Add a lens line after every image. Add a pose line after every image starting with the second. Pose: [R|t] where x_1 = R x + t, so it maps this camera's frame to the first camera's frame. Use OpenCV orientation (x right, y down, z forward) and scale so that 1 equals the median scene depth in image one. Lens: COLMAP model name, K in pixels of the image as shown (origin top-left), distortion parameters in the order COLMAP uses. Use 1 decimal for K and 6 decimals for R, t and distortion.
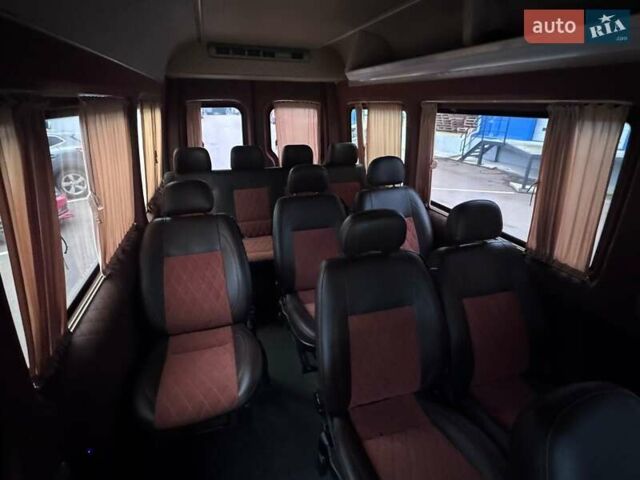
lens RADIAL K [[329.4, 0, 319.4], [0, 329.4, 235.3], [0, 0, 1]] dist [-0.001157, -0.003168]
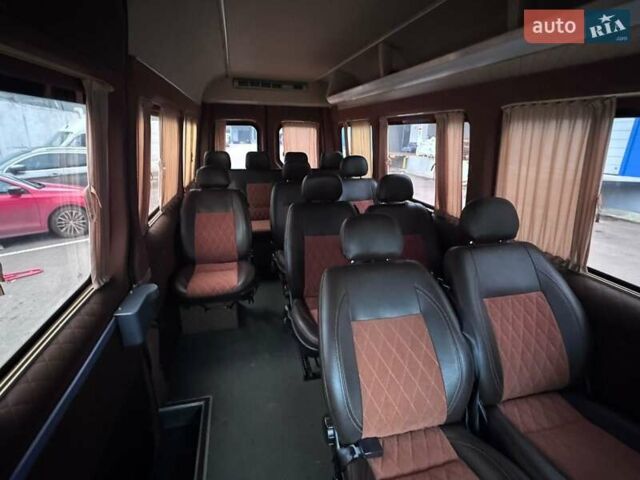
lens RADIAL K [[329.4, 0, 318.1], [0, 329.4, 237.5], [0, 0, 1]] dist [-0.001157, -0.003168]
pose [[0.997690, 0.030257, -0.060817, 0.140488], [-0.034940, 0.996382, -0.077472, 0.208474], [0.058253, 0.079418, 0.995138, -0.353903]]
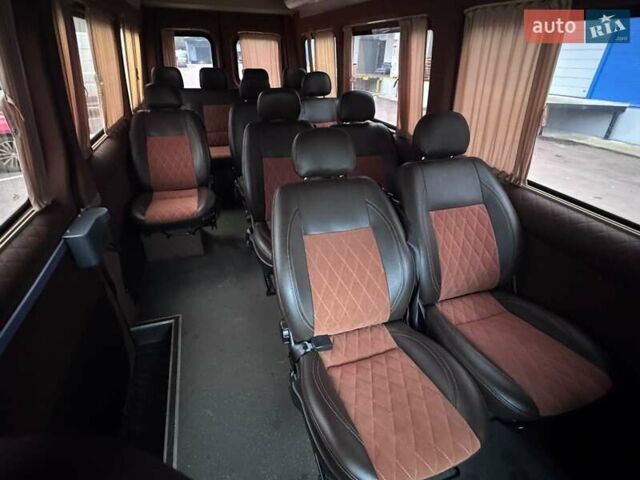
lens RADIAL K [[329.4, 0, 319.0], [0, 329.4, 241.7], [0, 0, 1]] dist [-0.001157, -0.003168]
pose [[0.999691, 0.007318, 0.023773, 0.179096], [-0.010490, 0.990630, 0.136172, 0.235184], [-0.022554, -0.136379, 0.990400, -0.362447]]
